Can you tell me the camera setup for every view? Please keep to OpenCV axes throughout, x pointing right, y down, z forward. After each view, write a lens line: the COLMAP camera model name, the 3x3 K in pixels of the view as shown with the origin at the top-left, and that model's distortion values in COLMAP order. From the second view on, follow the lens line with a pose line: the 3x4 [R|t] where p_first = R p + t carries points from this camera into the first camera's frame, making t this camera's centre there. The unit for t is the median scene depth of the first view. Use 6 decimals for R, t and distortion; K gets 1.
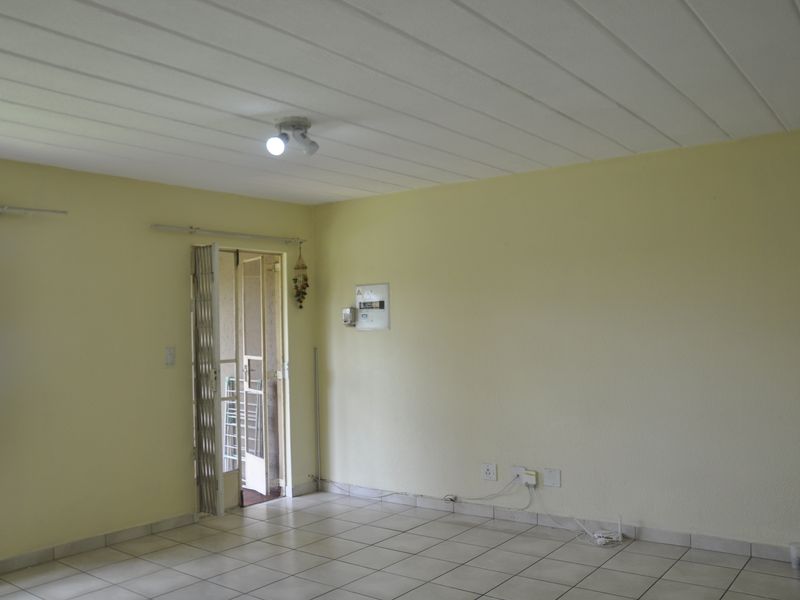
lens RADIAL K [[720.3, 0, 400.0], [0, 720.3, 300.0], [0, 0, 1]] dist [-0.157784, 0.135084]
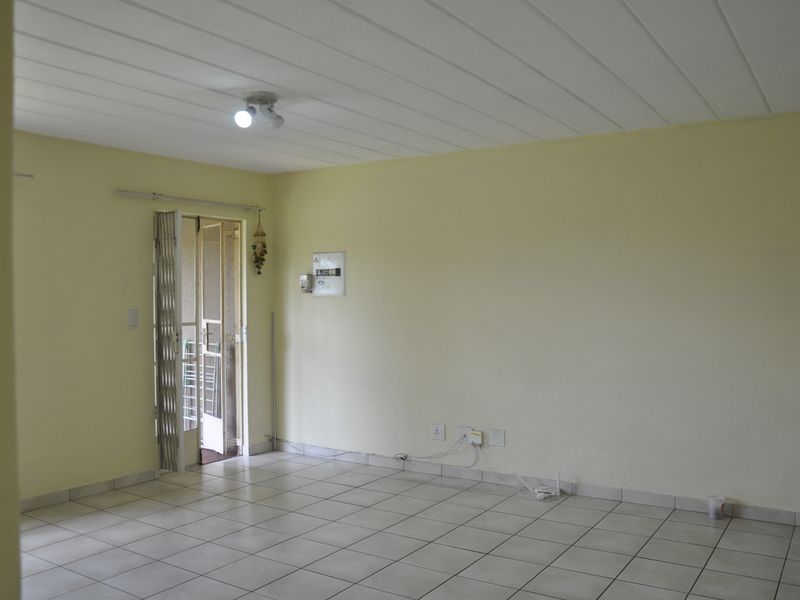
lens RADIAL K [[720.3, 0, 400.0], [0, 720.3, 300.0], [0, 0, 1]] dist [-0.157784, 0.135084]
pose [[0.997409, 0.017040, 0.069890, -0.008774], [-0.020036, 0.998900, 0.042389, 0.001214], [-0.069091, -0.043680, 0.996654, -0.049239]]
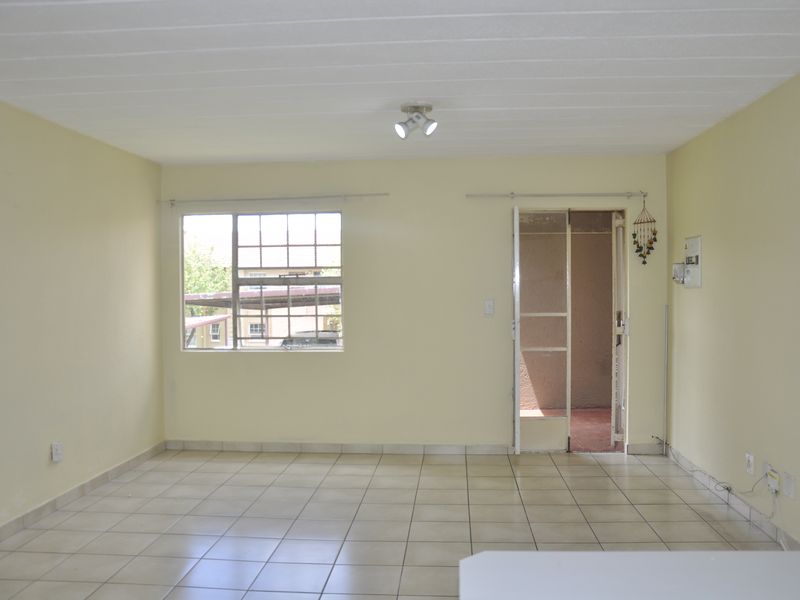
lens RADIAL K [[720.3, 0, 400.0], [0, 720.3, 300.0], [0, 0, 1]] dist [-0.157784, 0.135084]
pose [[0.540732, 0.034490, -0.840488, 0.579822], [0.024638, 0.998081, 0.056809, -0.002749], [0.840834, -0.051426, 0.538844, 0.243235]]
